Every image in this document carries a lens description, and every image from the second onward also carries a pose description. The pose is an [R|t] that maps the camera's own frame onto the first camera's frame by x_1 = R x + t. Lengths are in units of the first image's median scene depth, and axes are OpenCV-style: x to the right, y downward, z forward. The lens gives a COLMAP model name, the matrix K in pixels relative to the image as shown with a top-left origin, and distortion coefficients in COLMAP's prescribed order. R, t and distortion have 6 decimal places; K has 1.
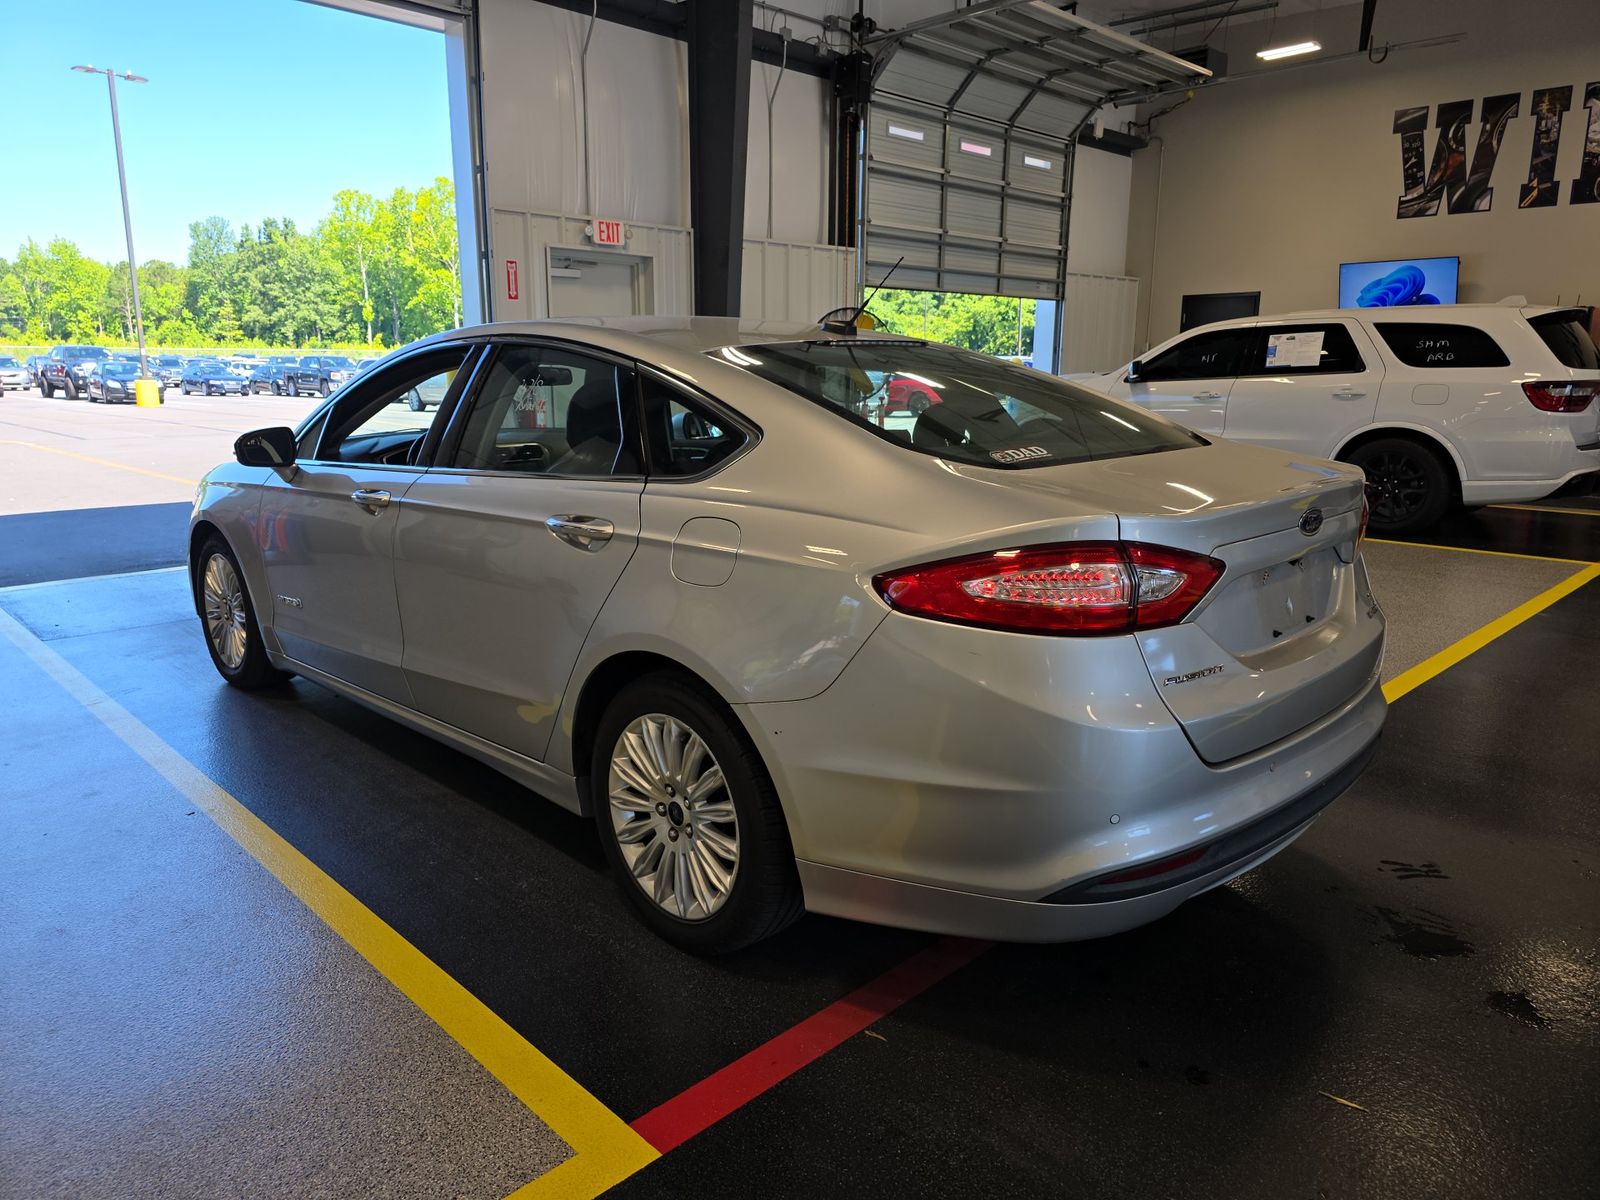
lens RADIAL K [[1076.1, 0, 792.9], [0, 1076.1, 603.5], [0, 0, 1]] dist [0.025504, -0.029308]
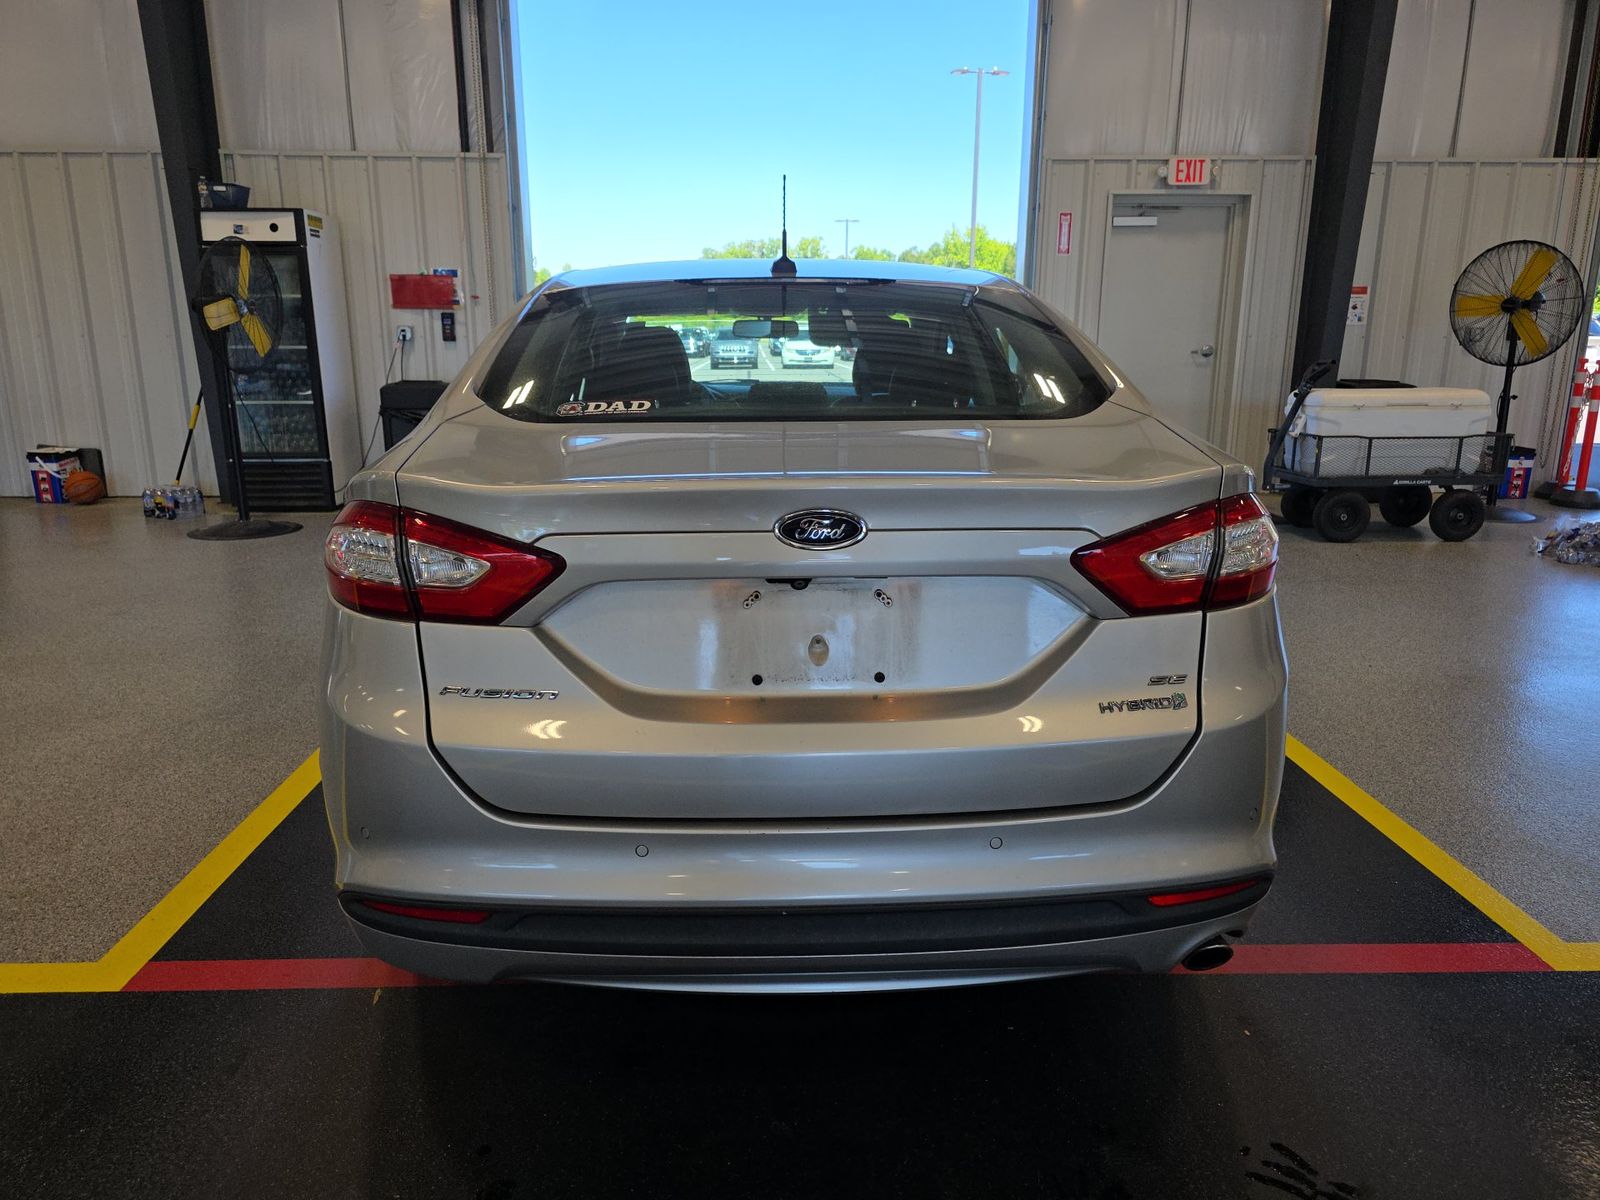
lens RADIAL K [[1076.1, 0, 792.9], [0, 1076.1, 603.5], [0, 0, 1]] dist [0.025504, -0.029308]
pose [[0.726500, 0.163223, -0.667500, 0.848410], [-0.143198, 0.986015, 0.085255, -0.077872], [0.672080, 0.033647, 0.739713, 0.469809]]
